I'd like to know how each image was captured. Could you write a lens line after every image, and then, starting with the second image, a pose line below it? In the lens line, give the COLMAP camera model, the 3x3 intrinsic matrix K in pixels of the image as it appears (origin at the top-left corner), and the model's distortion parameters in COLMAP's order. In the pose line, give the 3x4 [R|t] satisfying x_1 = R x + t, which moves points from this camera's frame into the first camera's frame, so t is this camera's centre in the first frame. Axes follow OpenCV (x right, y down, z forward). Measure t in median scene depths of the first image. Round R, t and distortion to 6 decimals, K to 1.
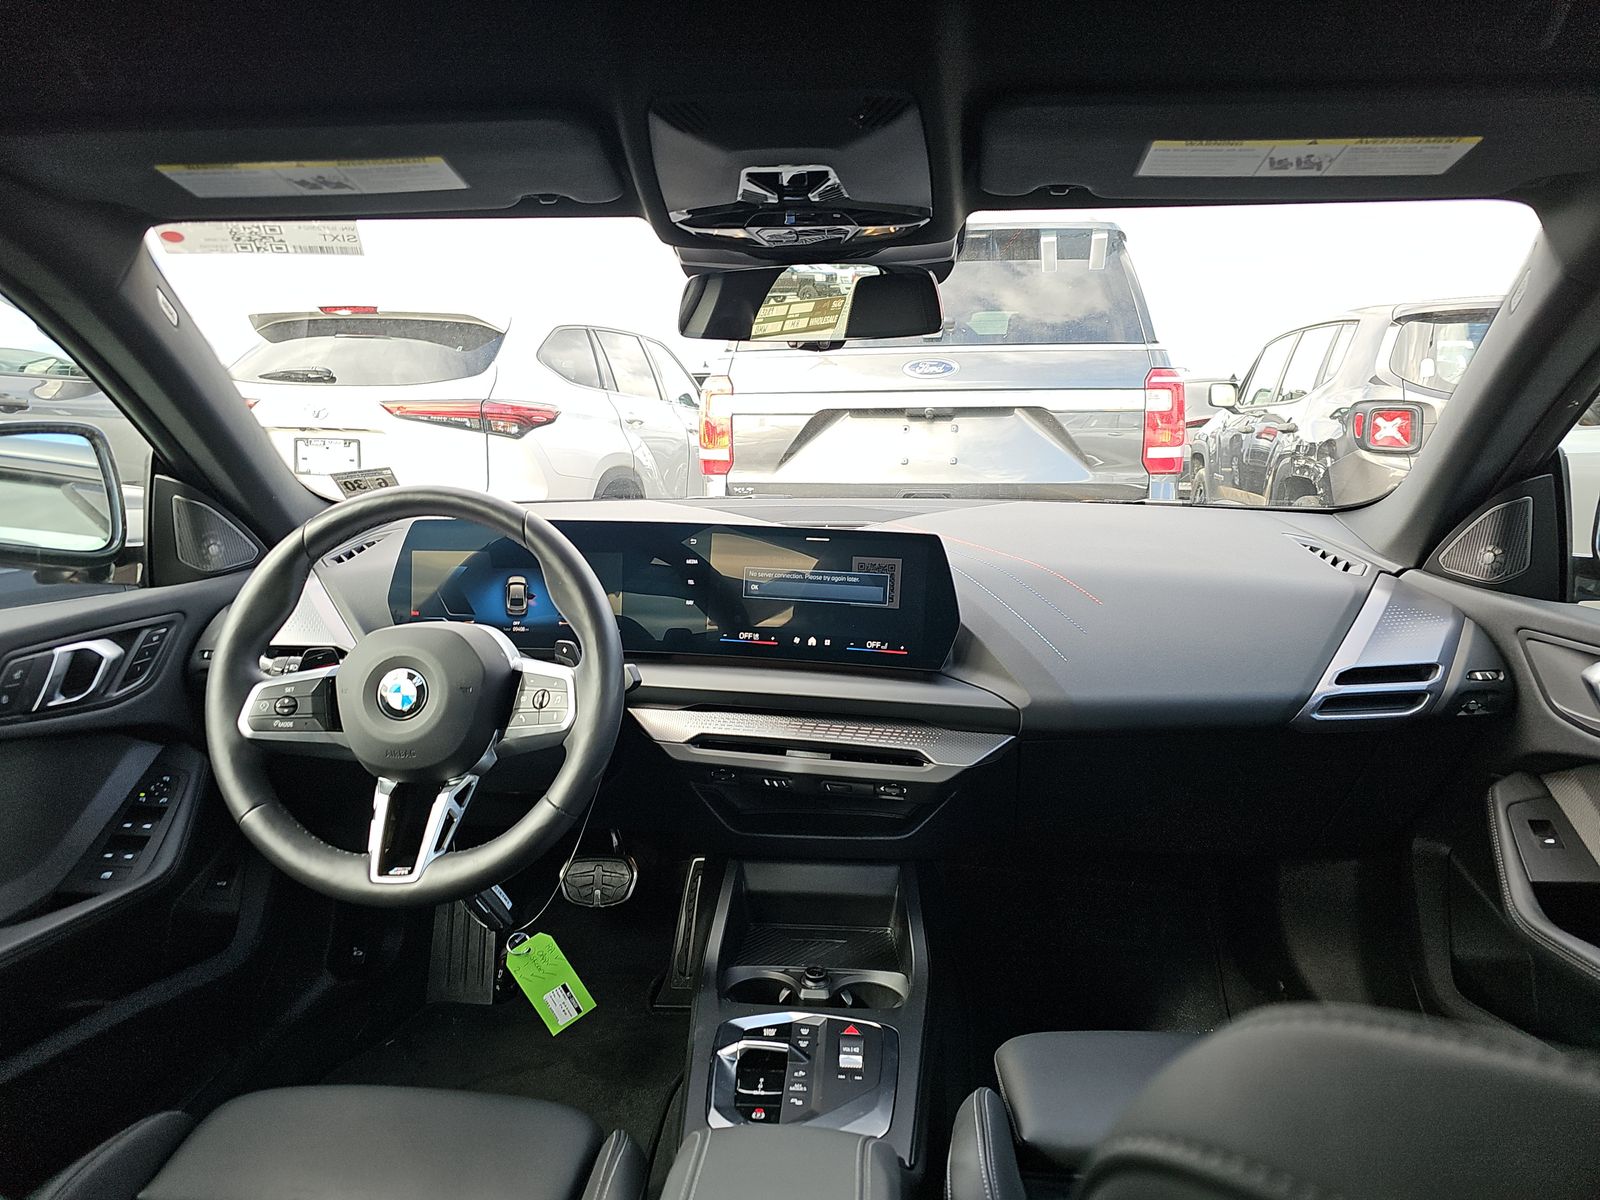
lens RADIAL K [[1066.6, 0, 806.2], [0, 1066.6, 595.2], [0, 0, 1]] dist [0.024512, -0.008257]
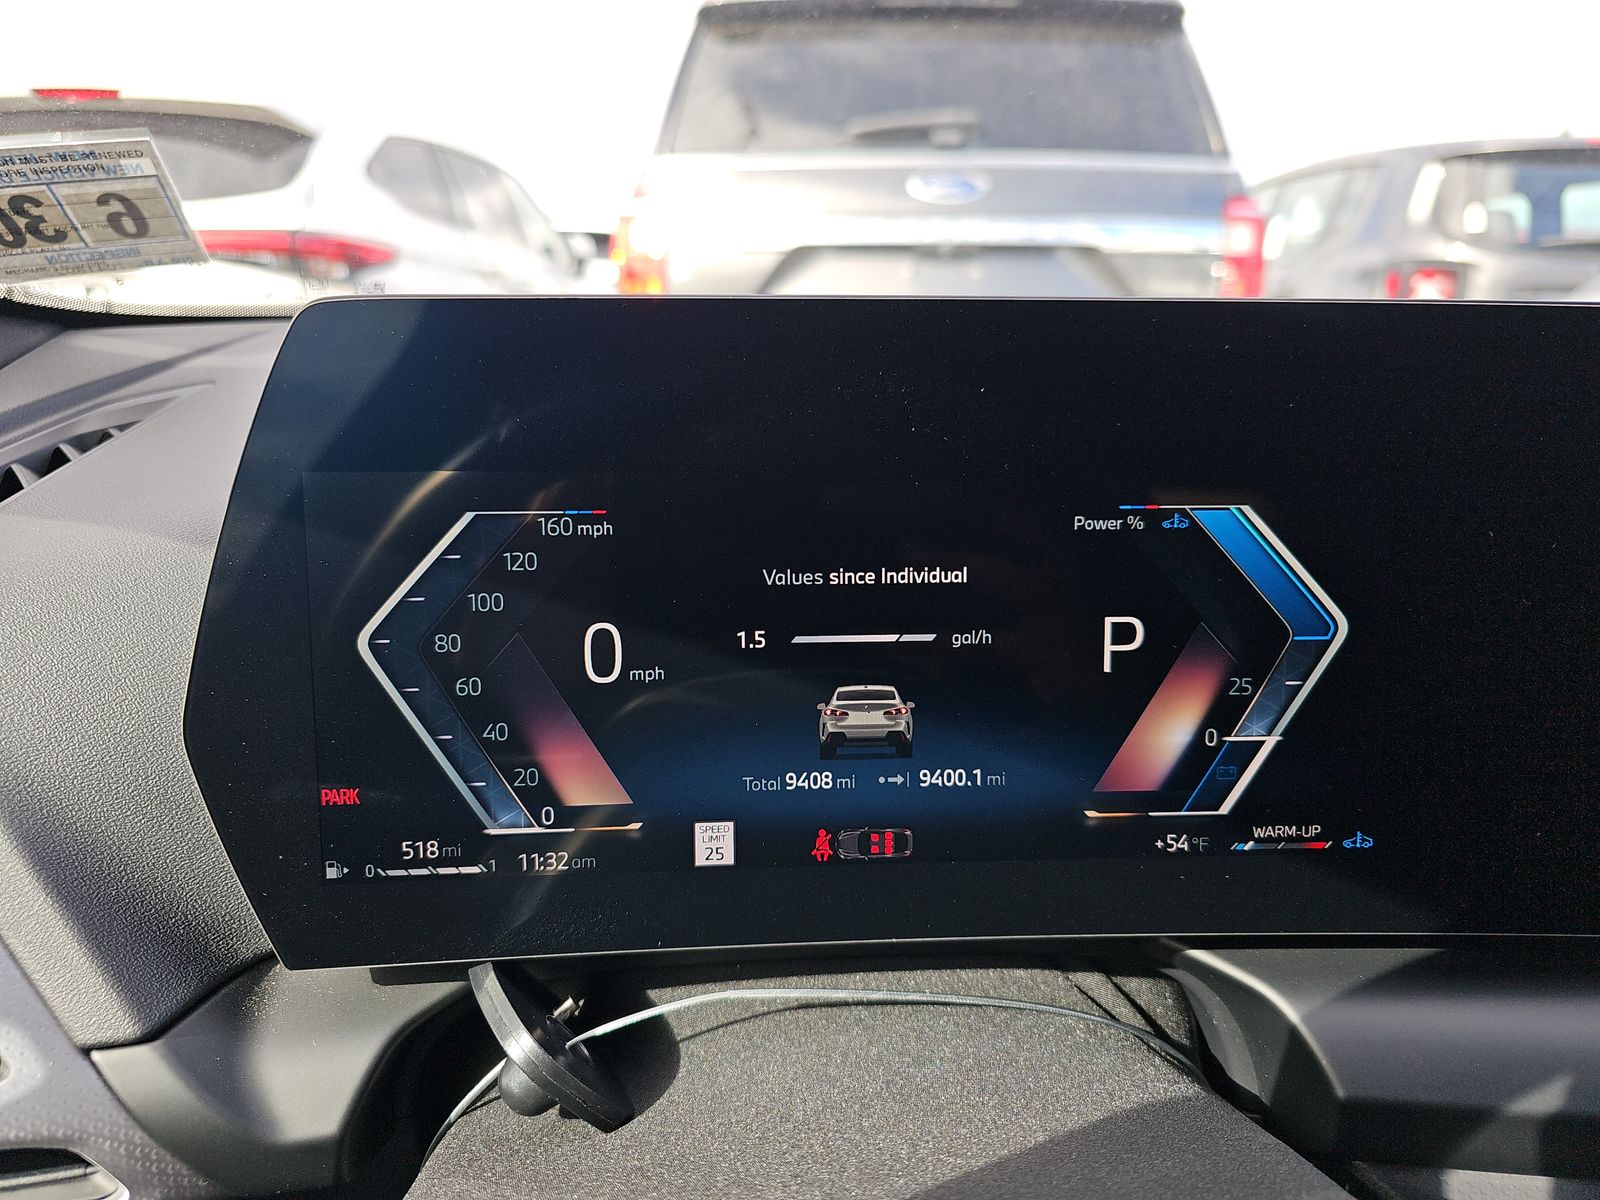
lens RADIAL K [[1066.6, 0, 791.6], [0, 1066.6, 602.8], [0, 0, 1]] dist [0.024512, -0.008257]
pose [[0.988650, -0.030608, 0.147089, -0.368326], [0.015100, 0.994313, 0.105418, -0.043921], [-0.149479, -0.102000, 0.983490, 0.944802]]
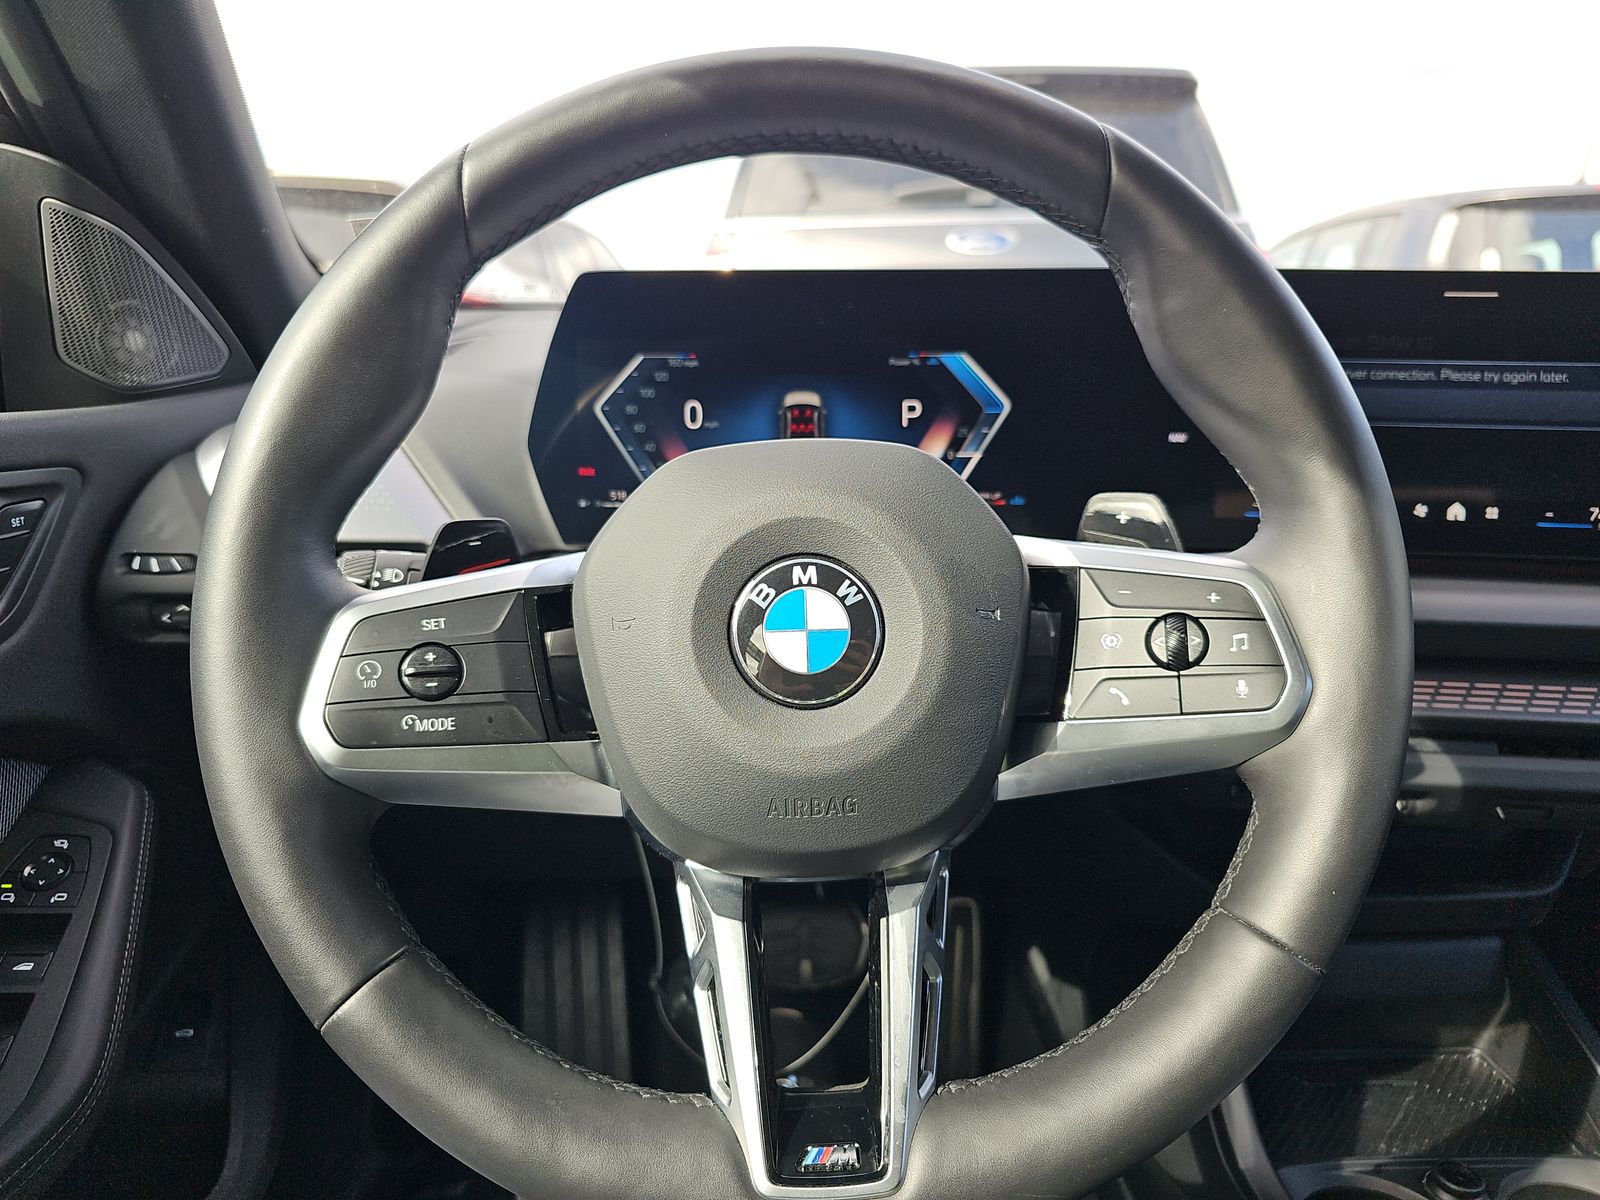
lens RADIAL K [[1066.6, 0, 788.0], [0, 1066.6, 600.7], [0, 0, 1]] dist [0.024512, -0.008257]
pose [[0.996348, -0.018813, 0.083290, -0.374021], [0.014463, 0.998515, 0.052523, 0.059818], [-0.084154, -0.051126, 0.995140, 0.607229]]
